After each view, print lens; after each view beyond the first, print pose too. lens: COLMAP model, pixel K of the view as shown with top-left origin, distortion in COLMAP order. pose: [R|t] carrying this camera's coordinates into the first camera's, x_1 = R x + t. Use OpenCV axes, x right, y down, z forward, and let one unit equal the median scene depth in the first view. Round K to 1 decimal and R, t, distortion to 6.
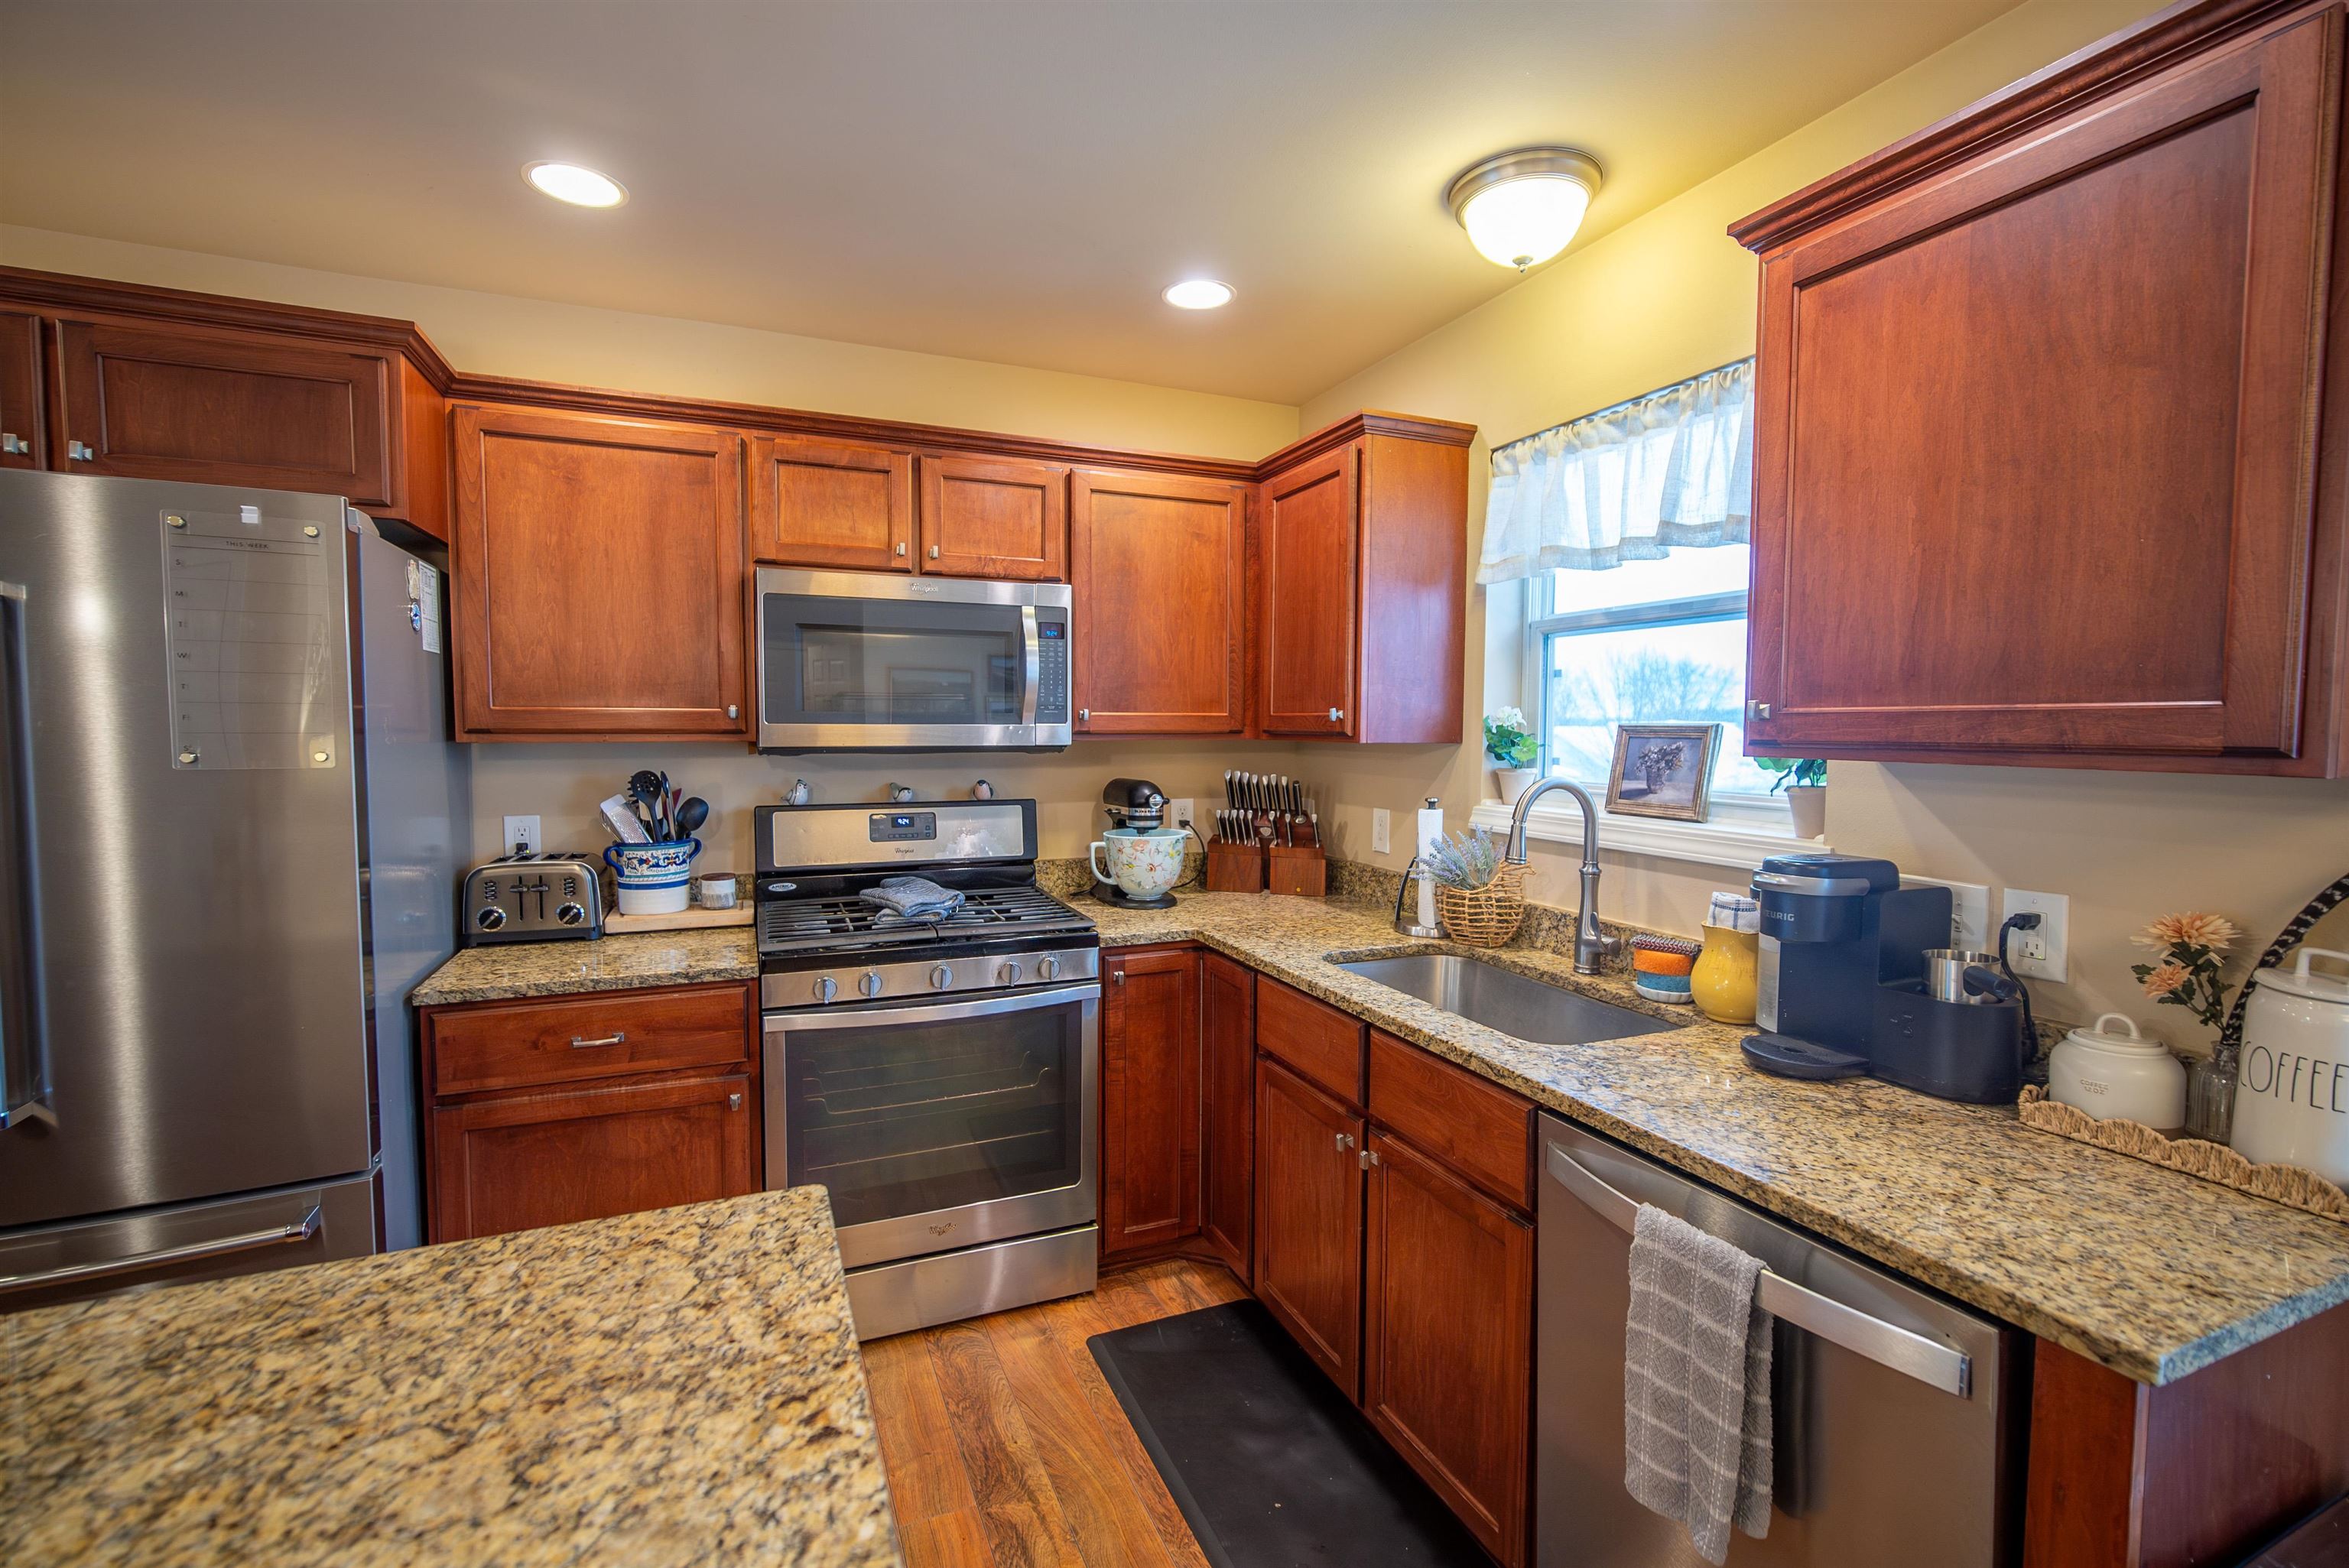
lens RADIAL K [[1017.6, 0, 1174.5], [0, 1017.6, 784.0], [0, 0, 1]] dist [-0.003947, 0.000734]
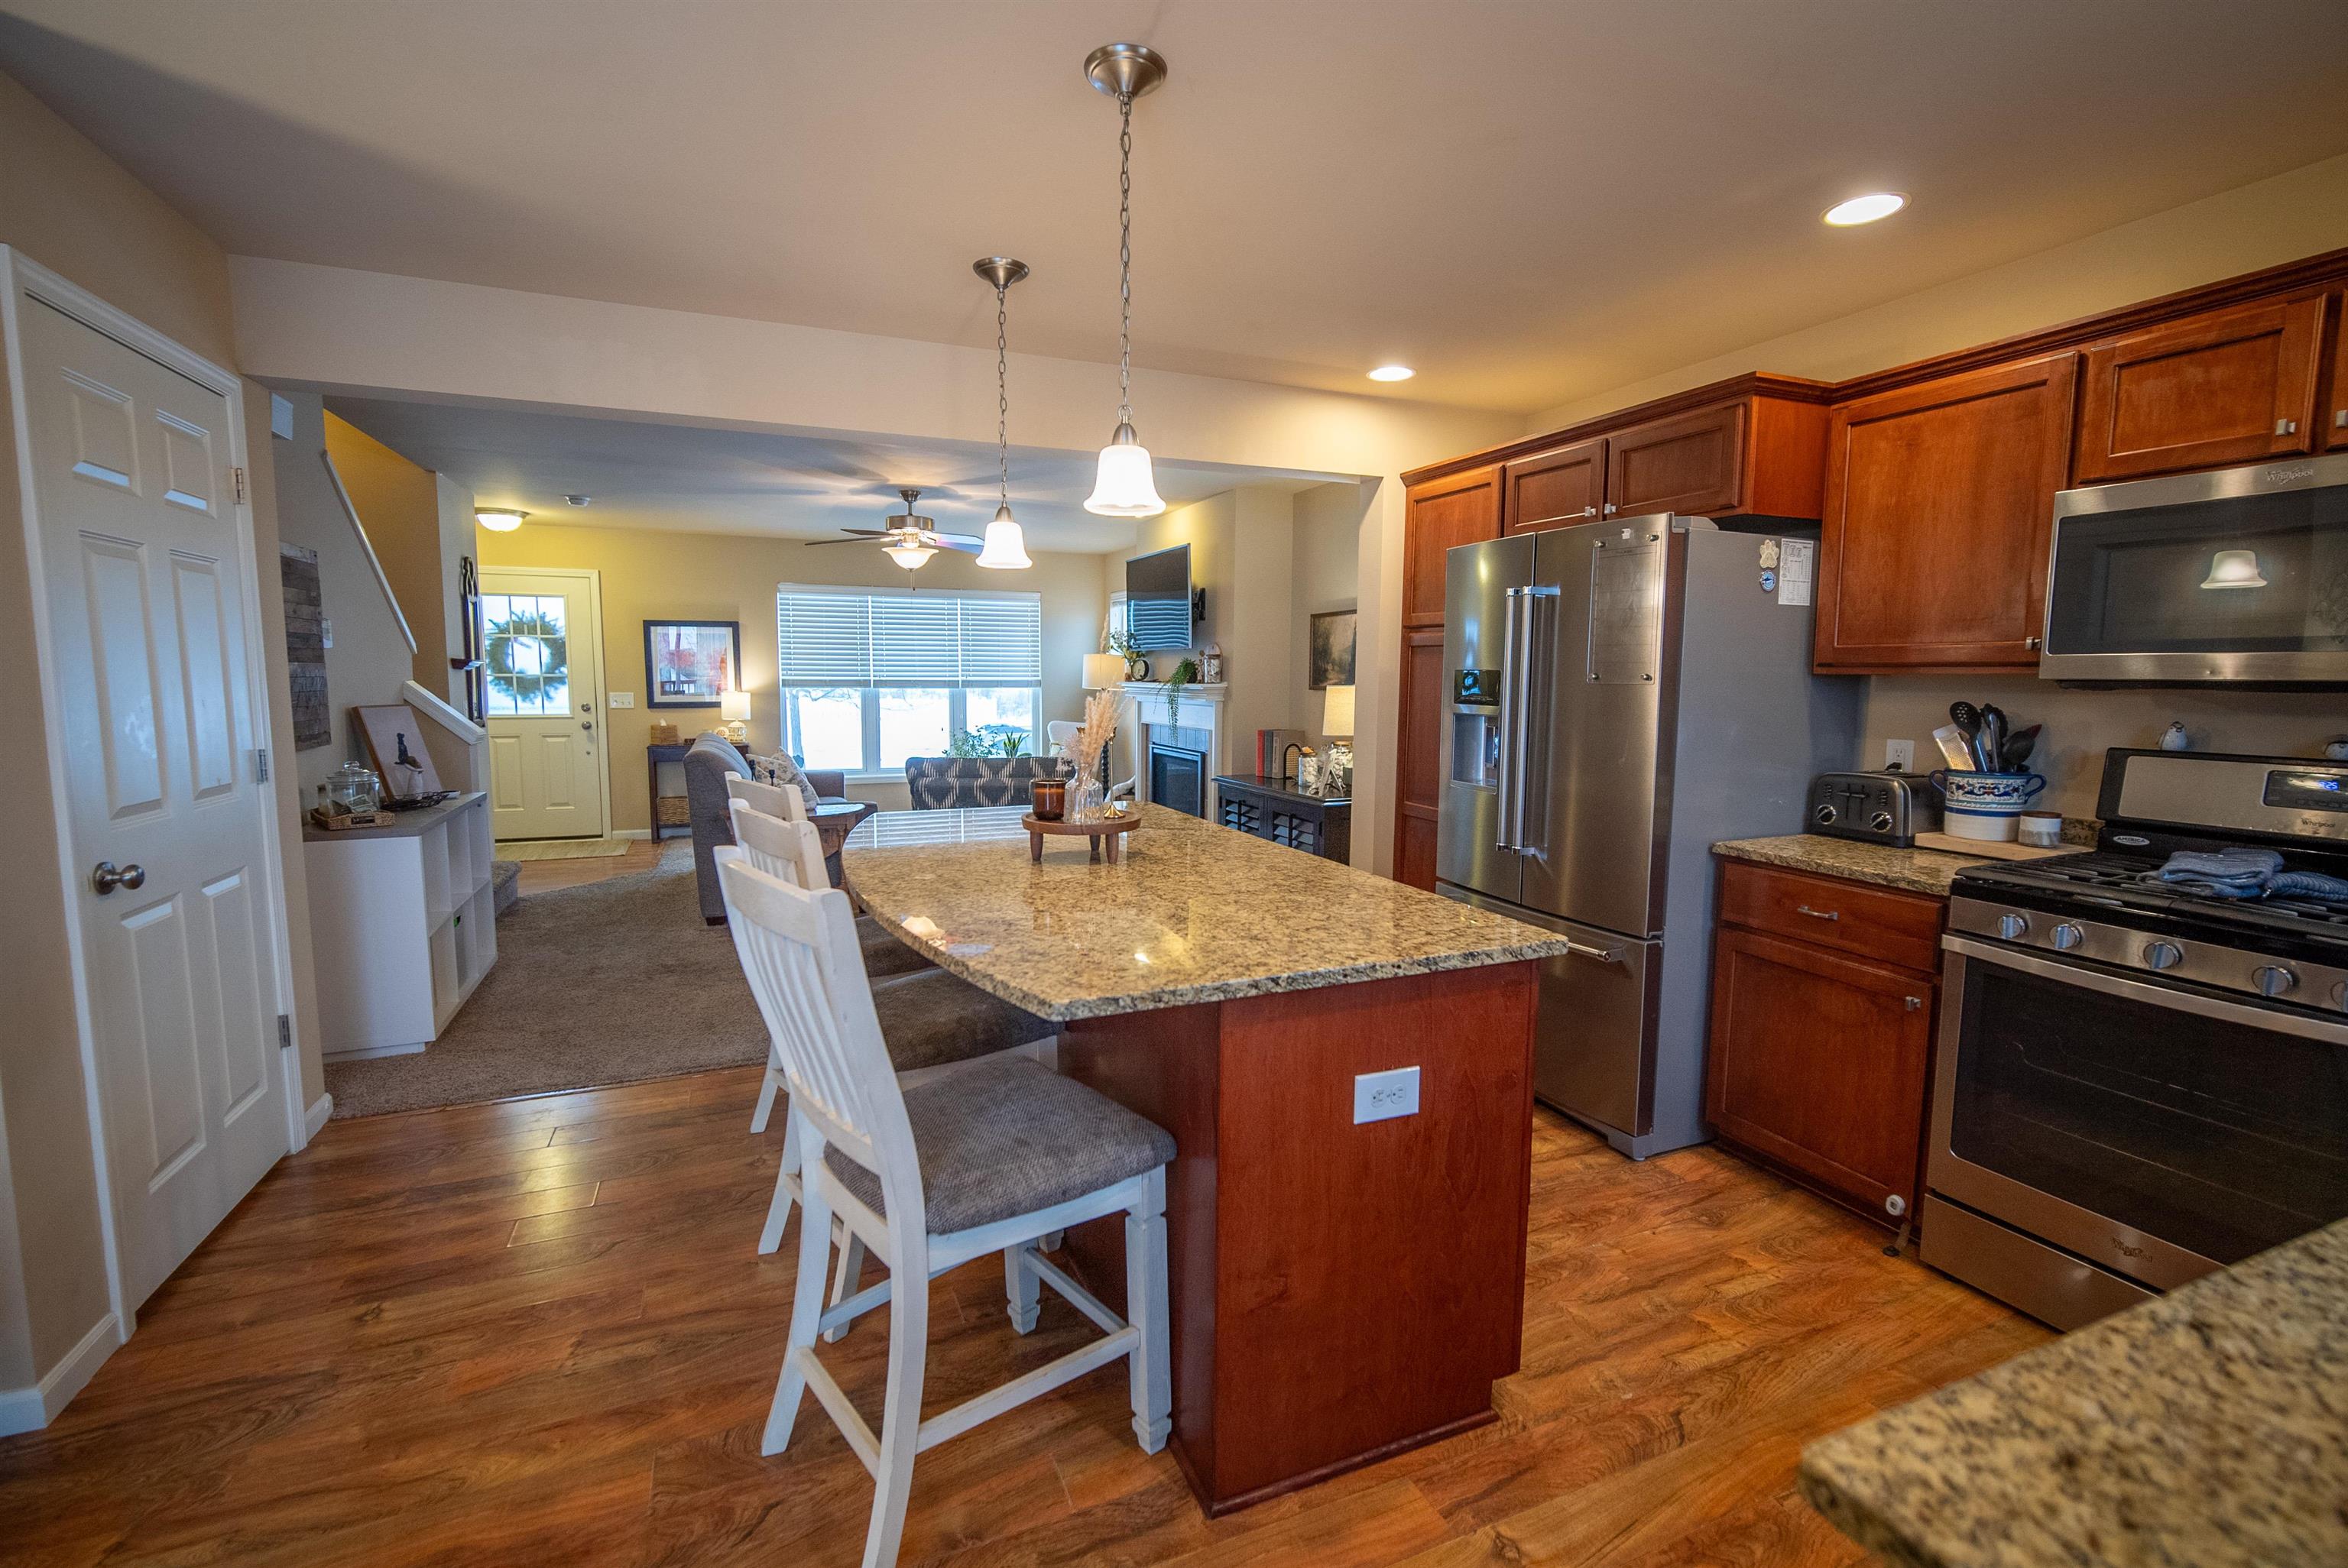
lens RADIAL K [[1036.5, 0, 1174.0], [0, 1036.5, 784.0], [0, 0, 1]] dist [-0.005785, -0.000012]
pose [[-0.013014, 0.103236, -0.994572, 0.647648], [-0.065090, 0.992459, 0.103868, 0.015734], [0.997795, 0.066089, -0.006196, 0.203314]]
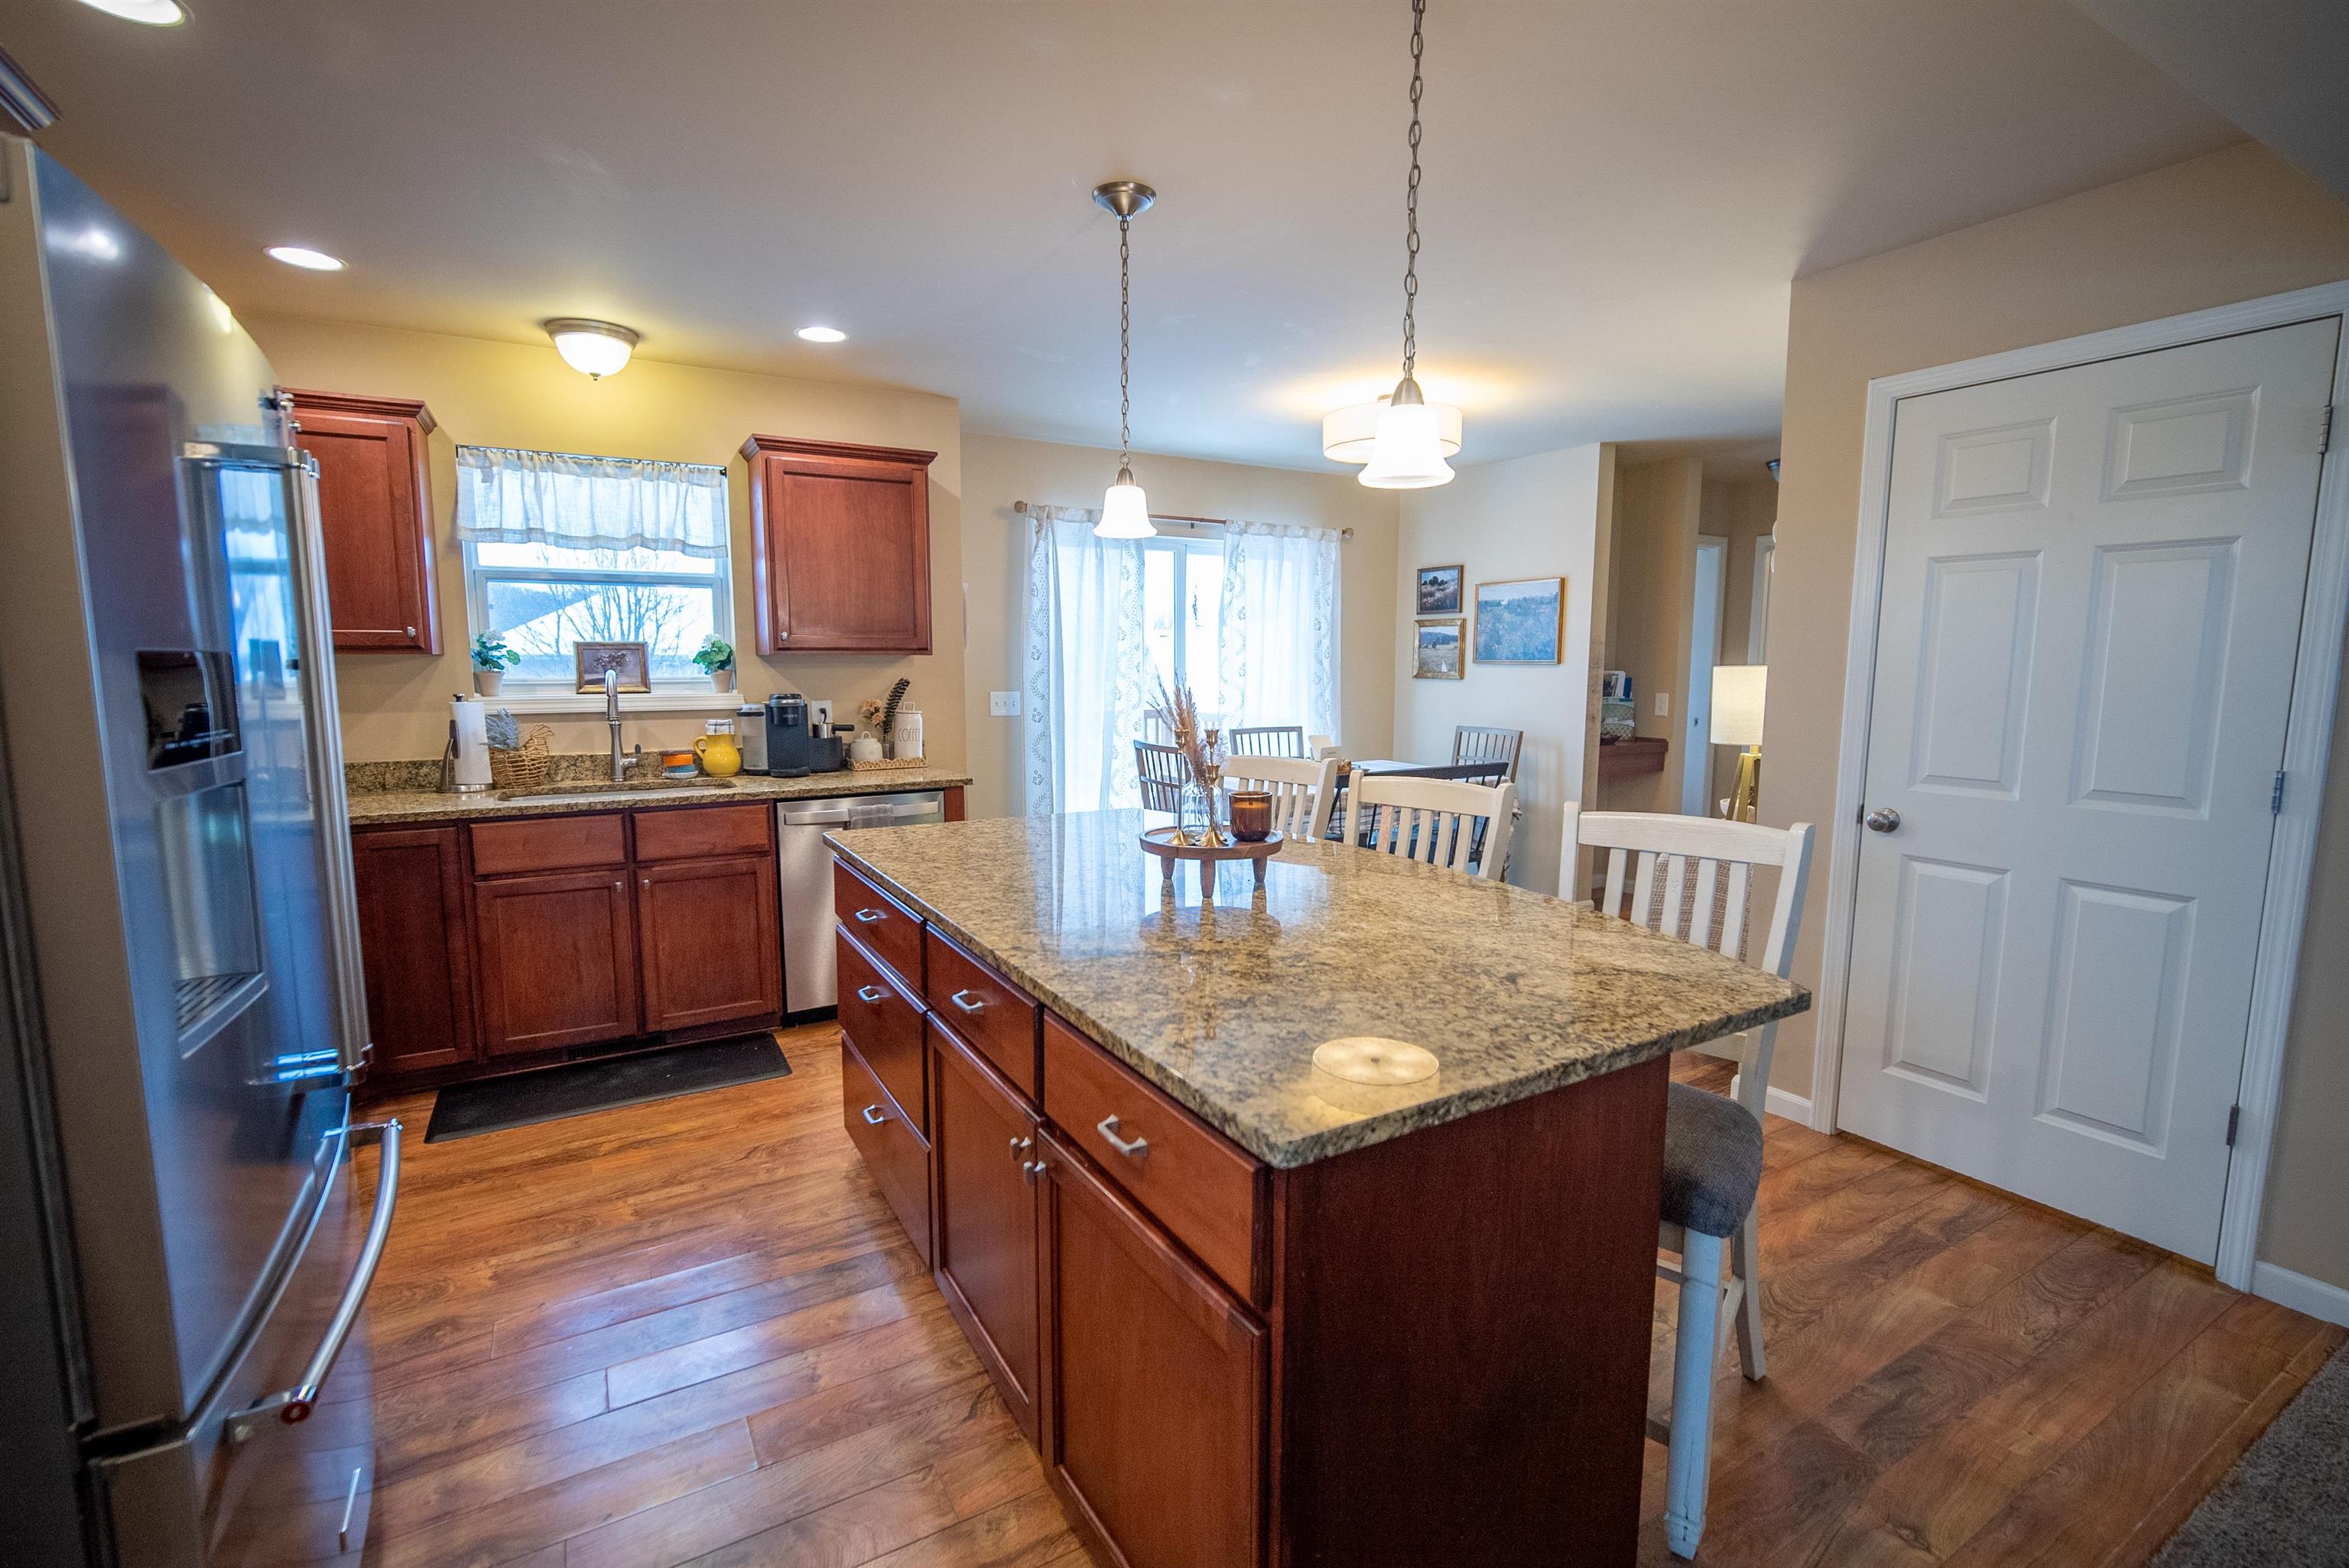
lens RADIAL K [[1037.0, 0, 1174.5], [0, 1037.0, 784.0], [0, 0, 1]] dist [-0.005785, -0.000012]
pose [[-0.122814, -0.125498, 0.984463, -1.466421], [0.055032, 0.989585, 0.133016, 0.002407], [-0.990903, 0.070513, -0.114628, 0.238238]]
